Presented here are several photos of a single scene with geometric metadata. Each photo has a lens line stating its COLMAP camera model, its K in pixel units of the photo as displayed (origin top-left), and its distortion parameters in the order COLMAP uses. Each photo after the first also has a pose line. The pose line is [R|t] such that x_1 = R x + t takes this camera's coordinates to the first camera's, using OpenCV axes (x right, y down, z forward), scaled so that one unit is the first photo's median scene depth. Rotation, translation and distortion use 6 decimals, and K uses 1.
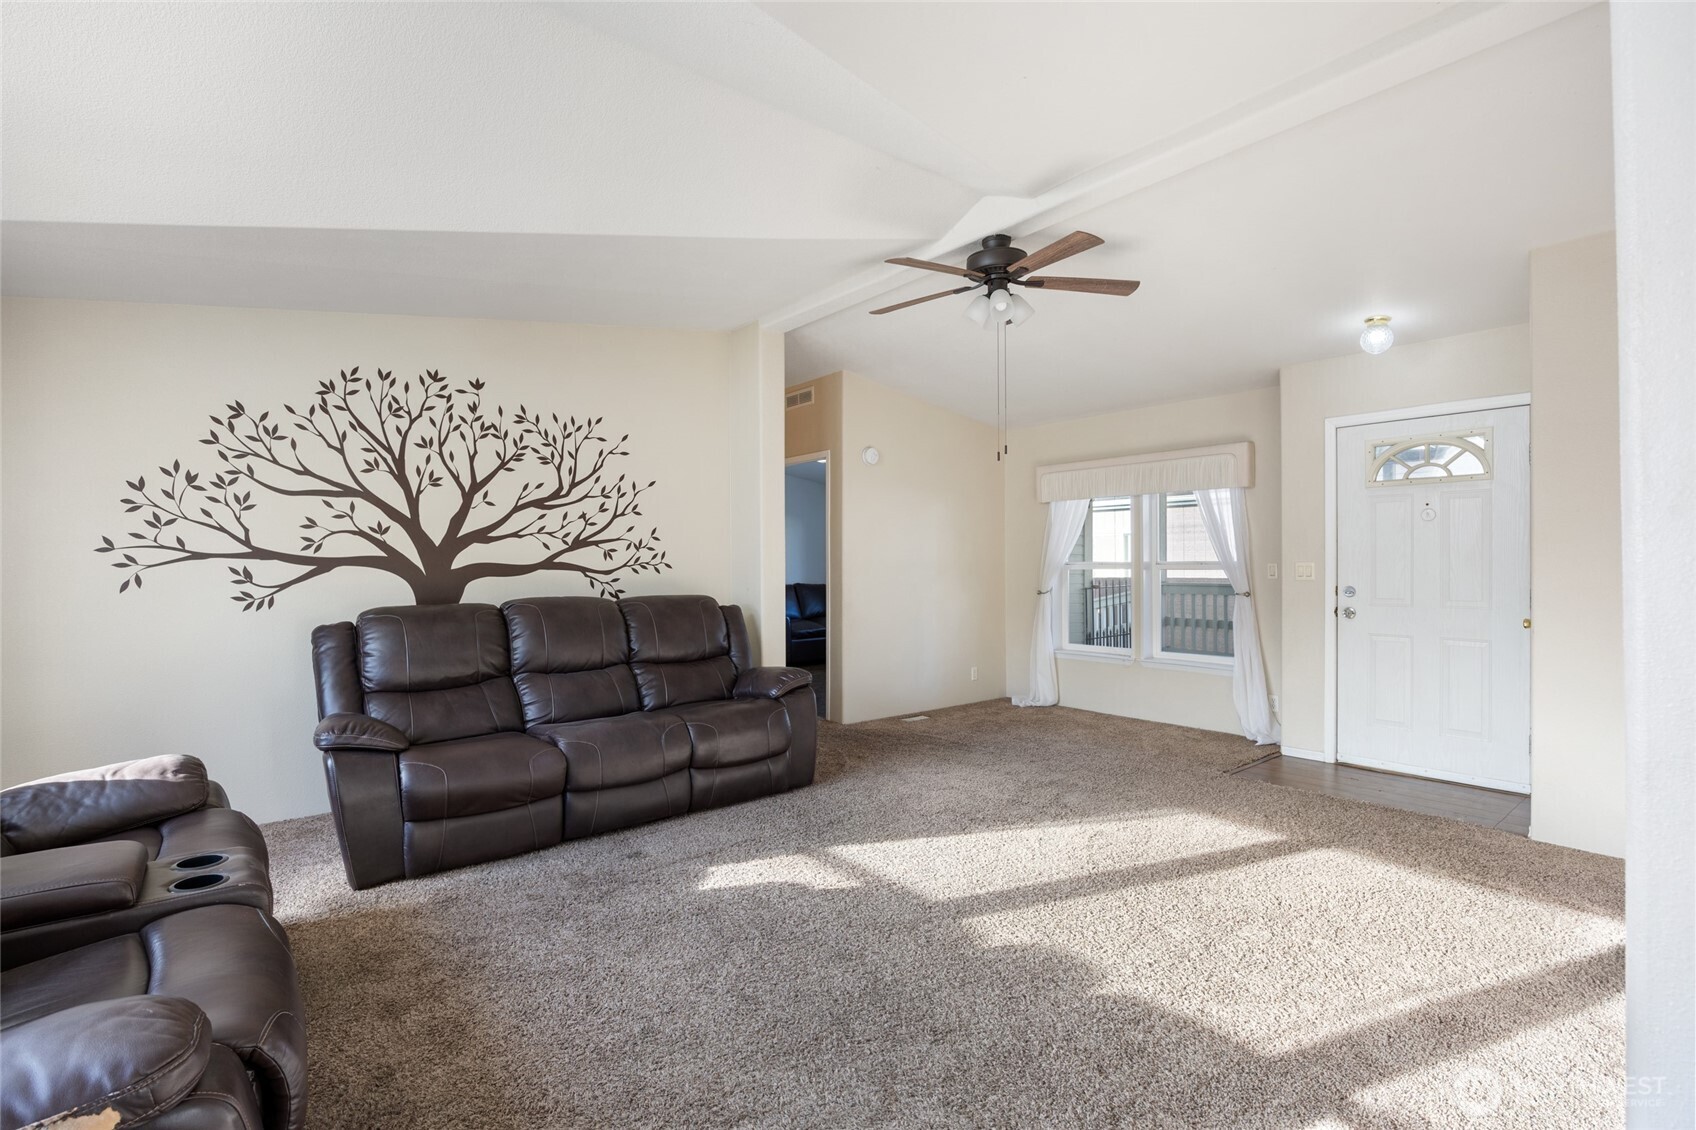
lens RADIAL K [[791.6, 0, 852.3], [0, 791.6, 568.6], [0, 0, 1]] dist [0.000060, 0.000007]
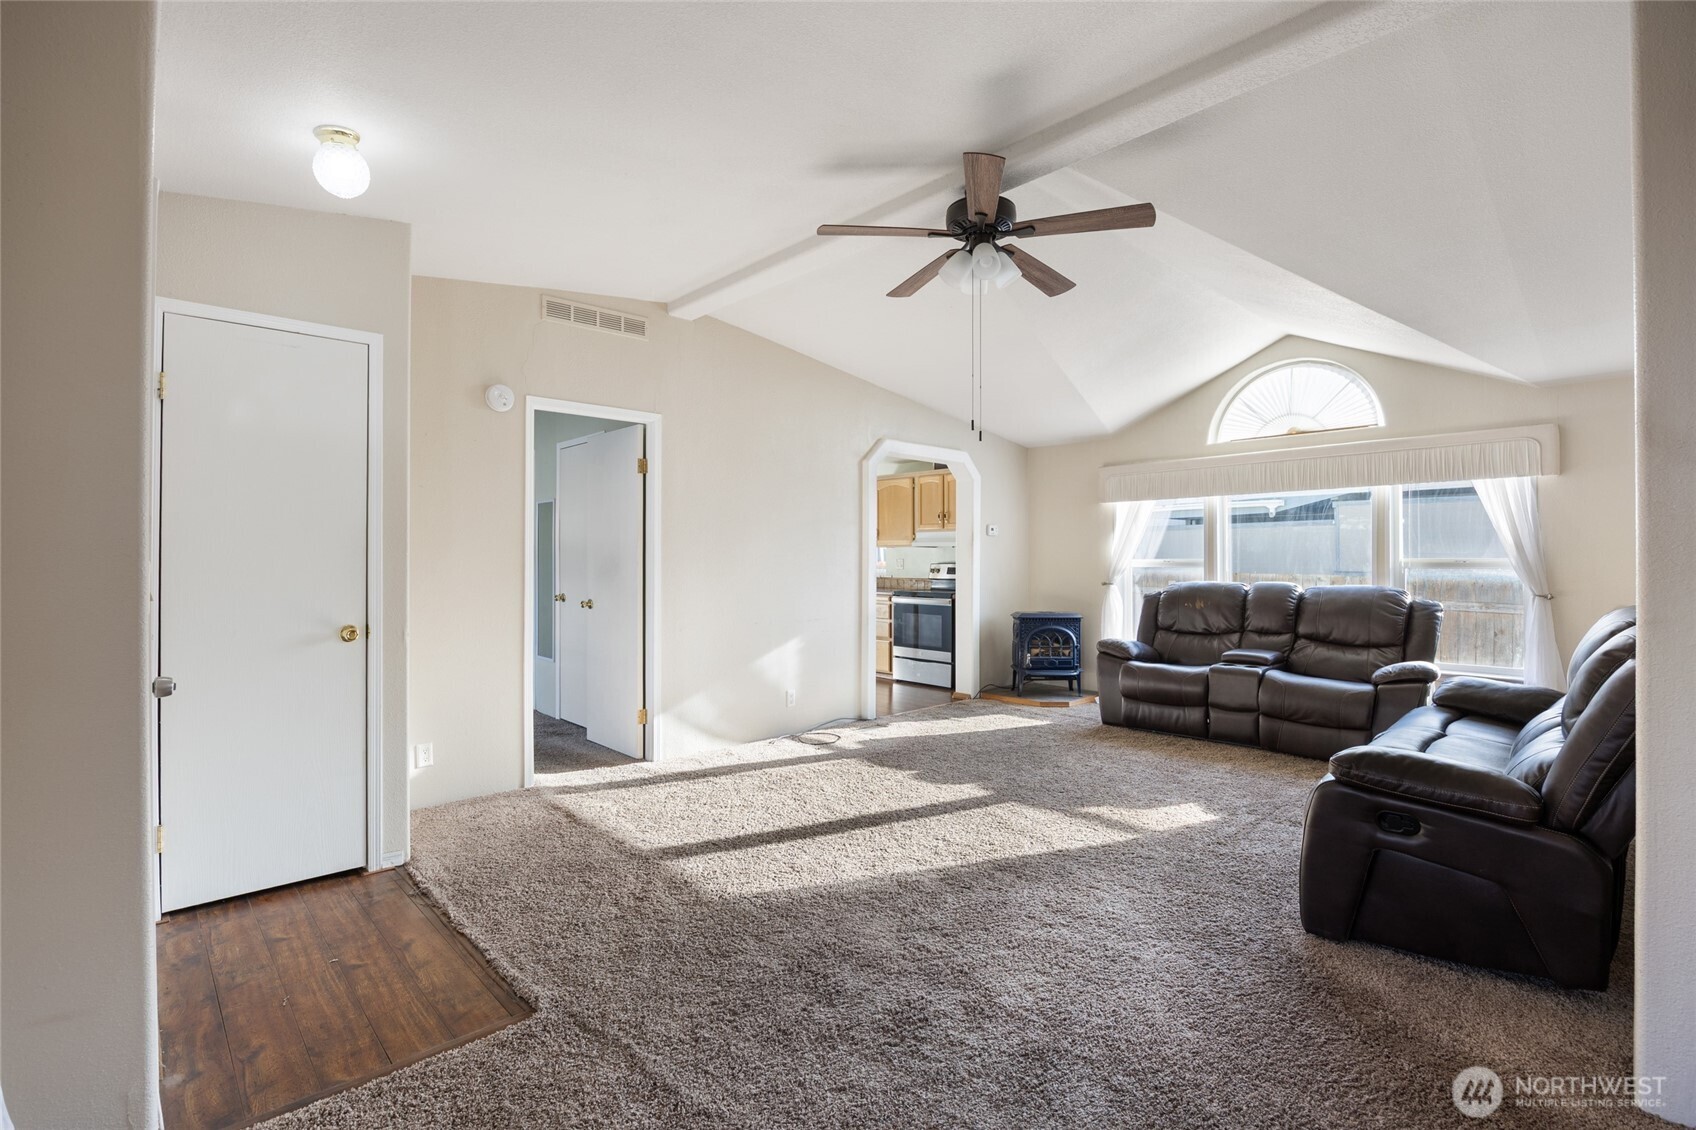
lens RADIAL K [[775.6, 0, 819.3], [0, 775.6, 554.4], [0, 0, 1]] dist [-0.000408, 0.000023]
pose [[-0.999027, 0.001865, -0.044061, 0.326760], [0.001689, 0.999990, 0.004023, -0.012198], [0.044068, 0.003944, -0.999021, 1.500425]]
